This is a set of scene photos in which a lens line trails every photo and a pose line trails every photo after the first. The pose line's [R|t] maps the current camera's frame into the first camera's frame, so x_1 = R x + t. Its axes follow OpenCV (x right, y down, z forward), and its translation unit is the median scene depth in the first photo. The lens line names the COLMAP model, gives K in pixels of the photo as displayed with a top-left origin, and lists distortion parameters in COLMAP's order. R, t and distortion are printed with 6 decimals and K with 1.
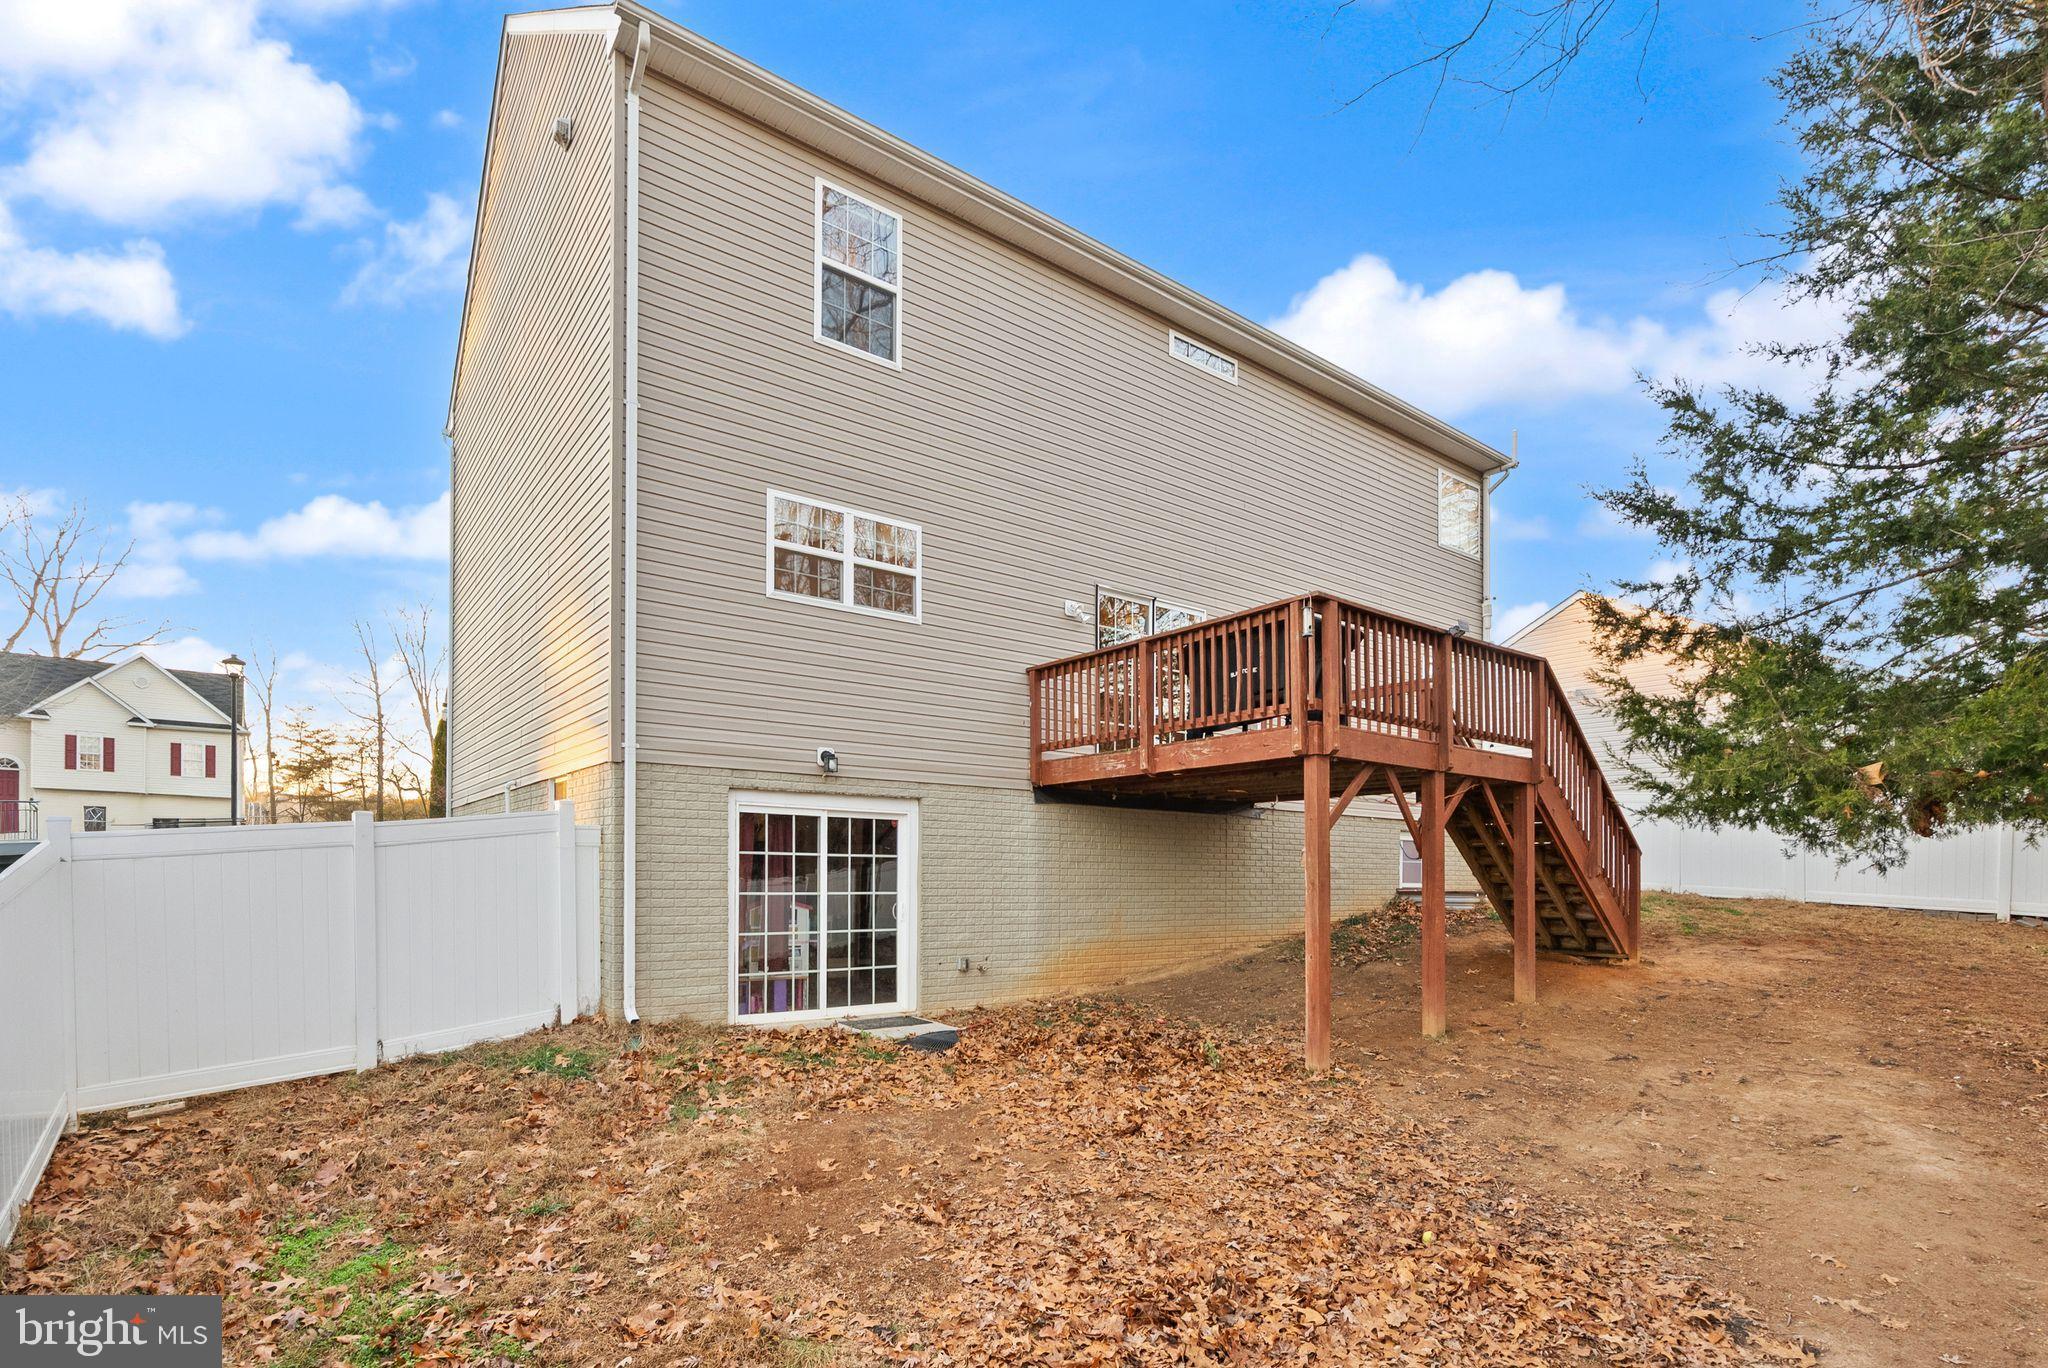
lens RADIAL K [[959.2, 0, 1007.5], [0, 959.2, 697.0], [0, 0, 1]] dist [-0.003699, 0.006407]
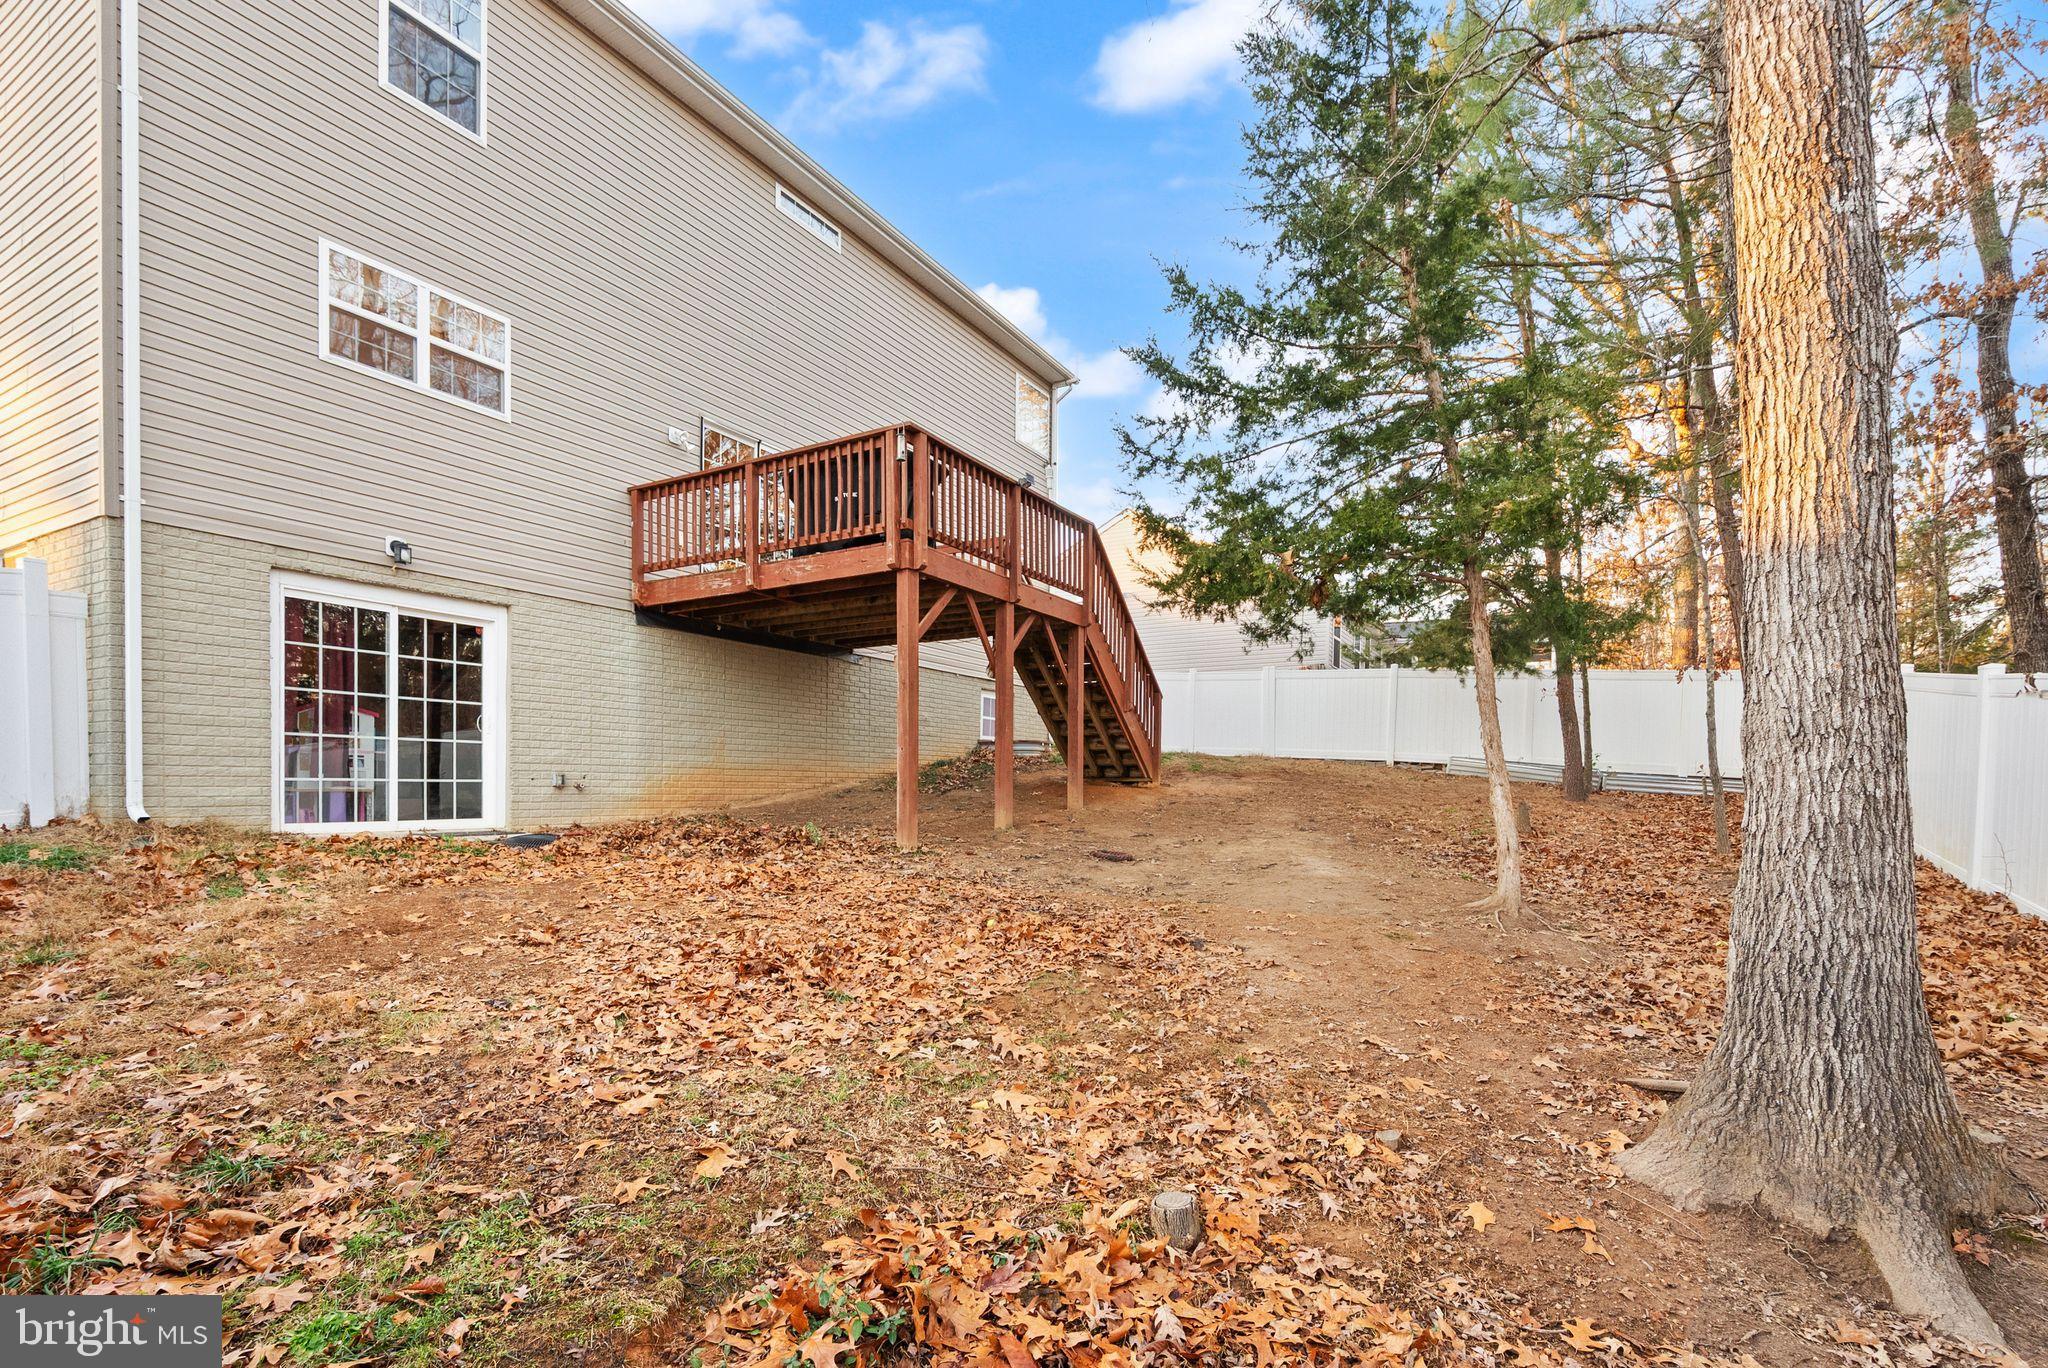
lens RADIAL K [[991.3, 0, 1023.3], [0, 991.3, 698.8], [0, 0, 1]] dist [-0.001705, 0.001707]
pose [[0.913146, 0.000044, 0.407632, -0.026990], [-0.009370, 0.999738, 0.020883, 0.179885], [-0.407524, -0.022889, 0.912908, -0.115091]]
